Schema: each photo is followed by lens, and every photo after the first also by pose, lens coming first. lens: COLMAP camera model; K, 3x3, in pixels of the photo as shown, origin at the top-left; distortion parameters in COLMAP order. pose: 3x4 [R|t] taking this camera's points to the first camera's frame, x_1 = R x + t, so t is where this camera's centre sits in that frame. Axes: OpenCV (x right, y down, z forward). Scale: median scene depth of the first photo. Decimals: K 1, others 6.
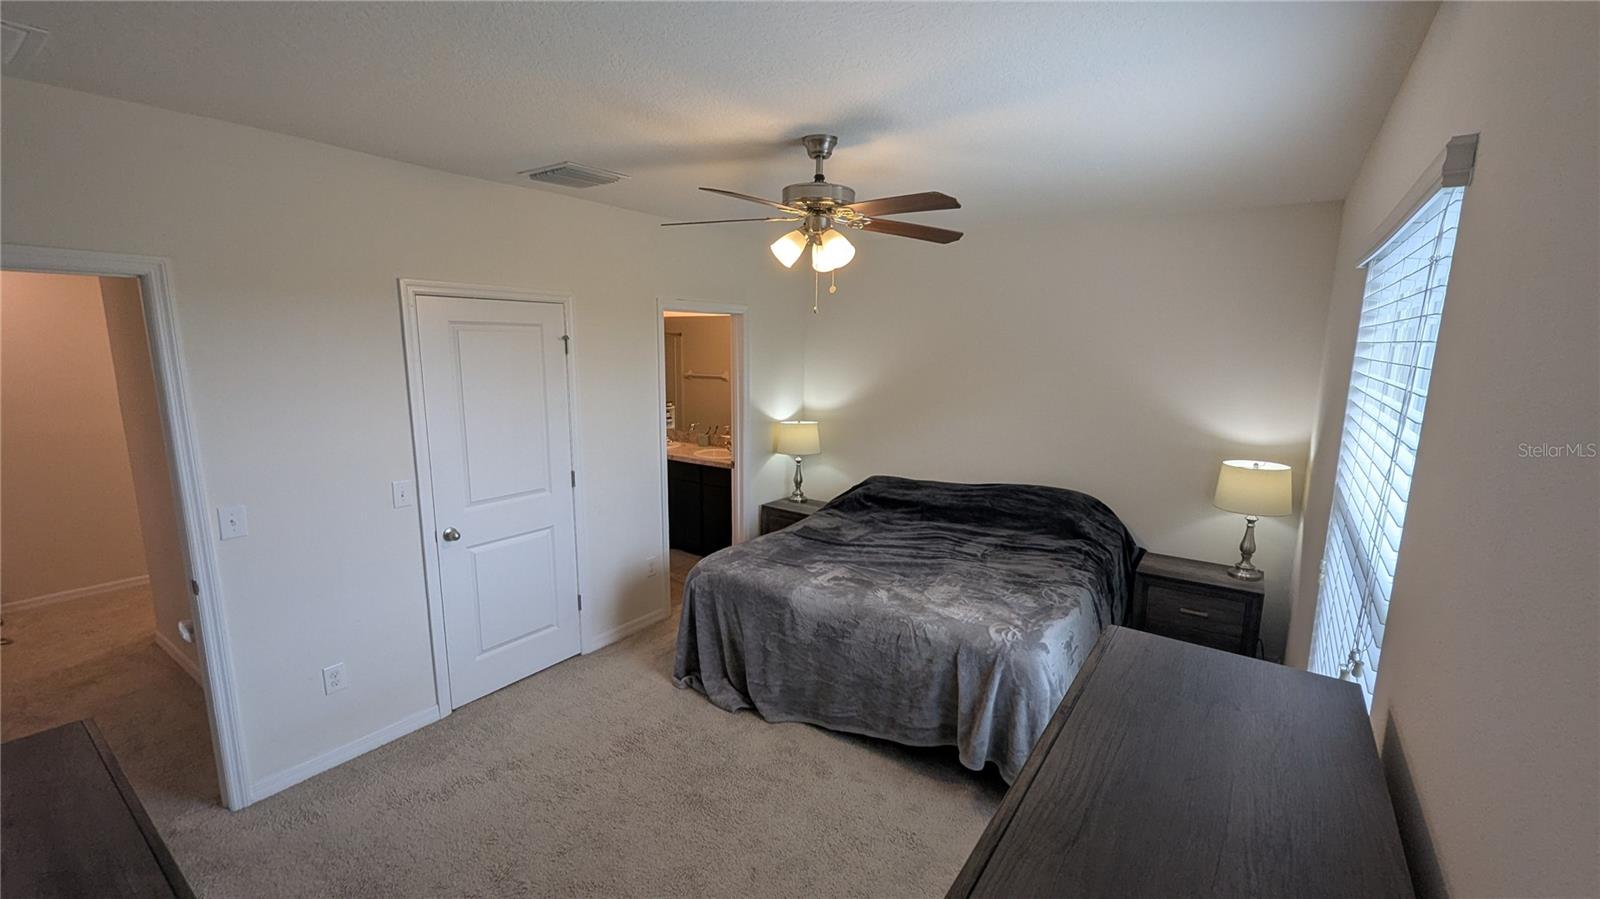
lens RADIAL K [[668.0, 0, 799.9], [0, 668.0, 448.9], [0, 0, 1]] dist [-0.002034, -0.000133]
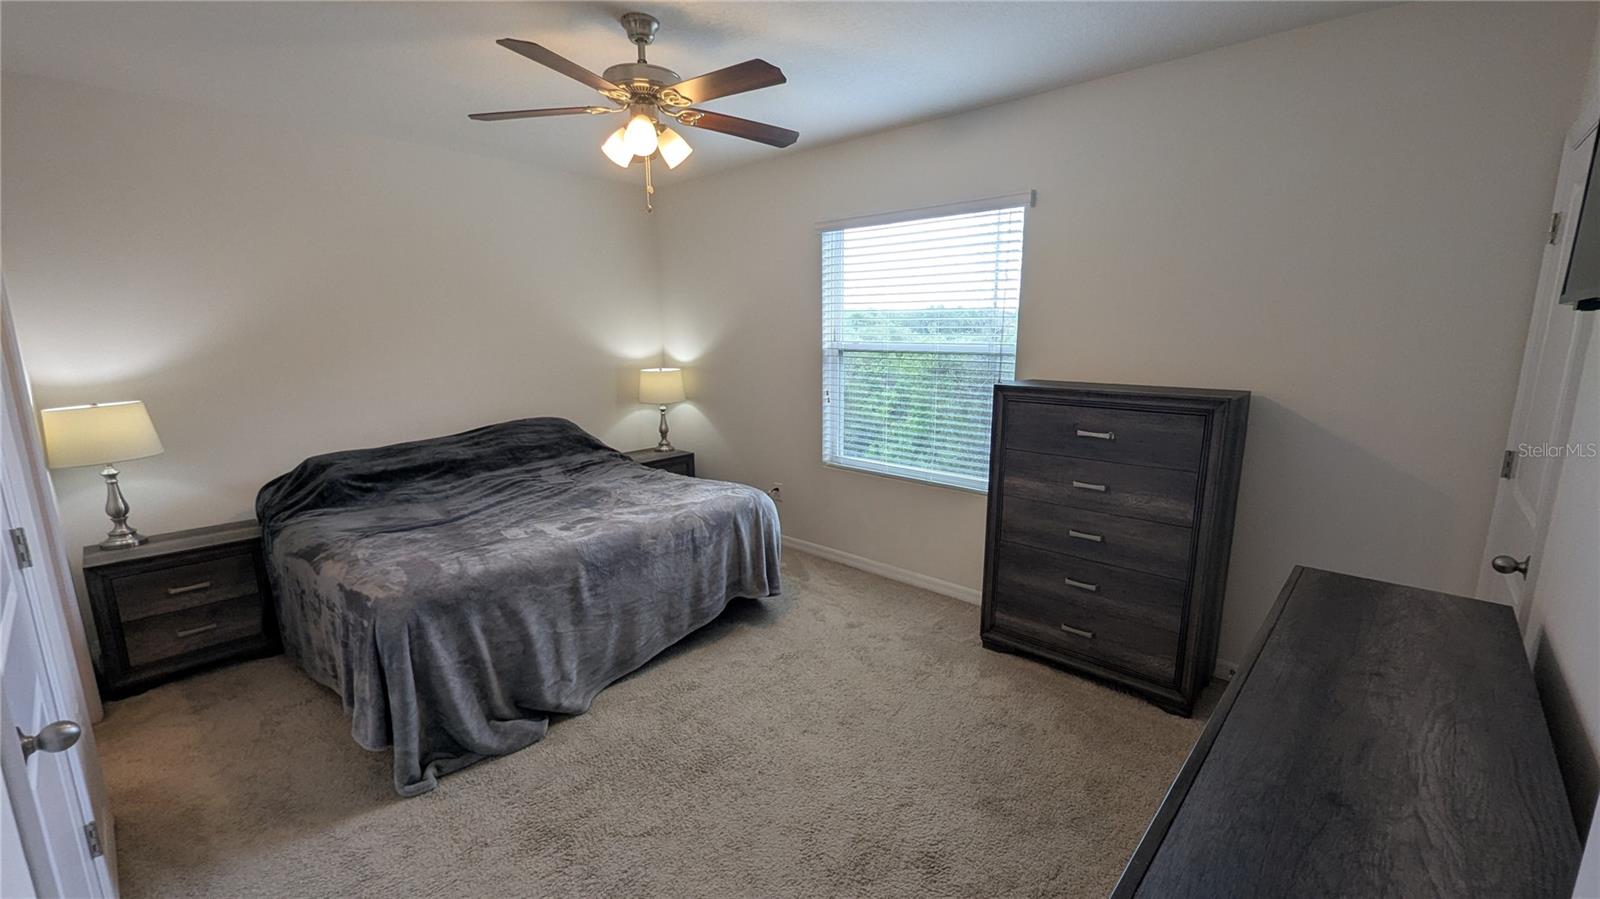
lens RADIAL K [[668.0, 0, 804.1], [0, 668.0, 452.1], [0, 0, 1]] dist [-0.002034, -0.000133]
pose [[0.104797, -0.189972, 0.976180, -0.702175], [0.165286, 0.971260, 0.171271, 0.000292], [-0.980662, 0.143401, 0.133185, 0.530899]]
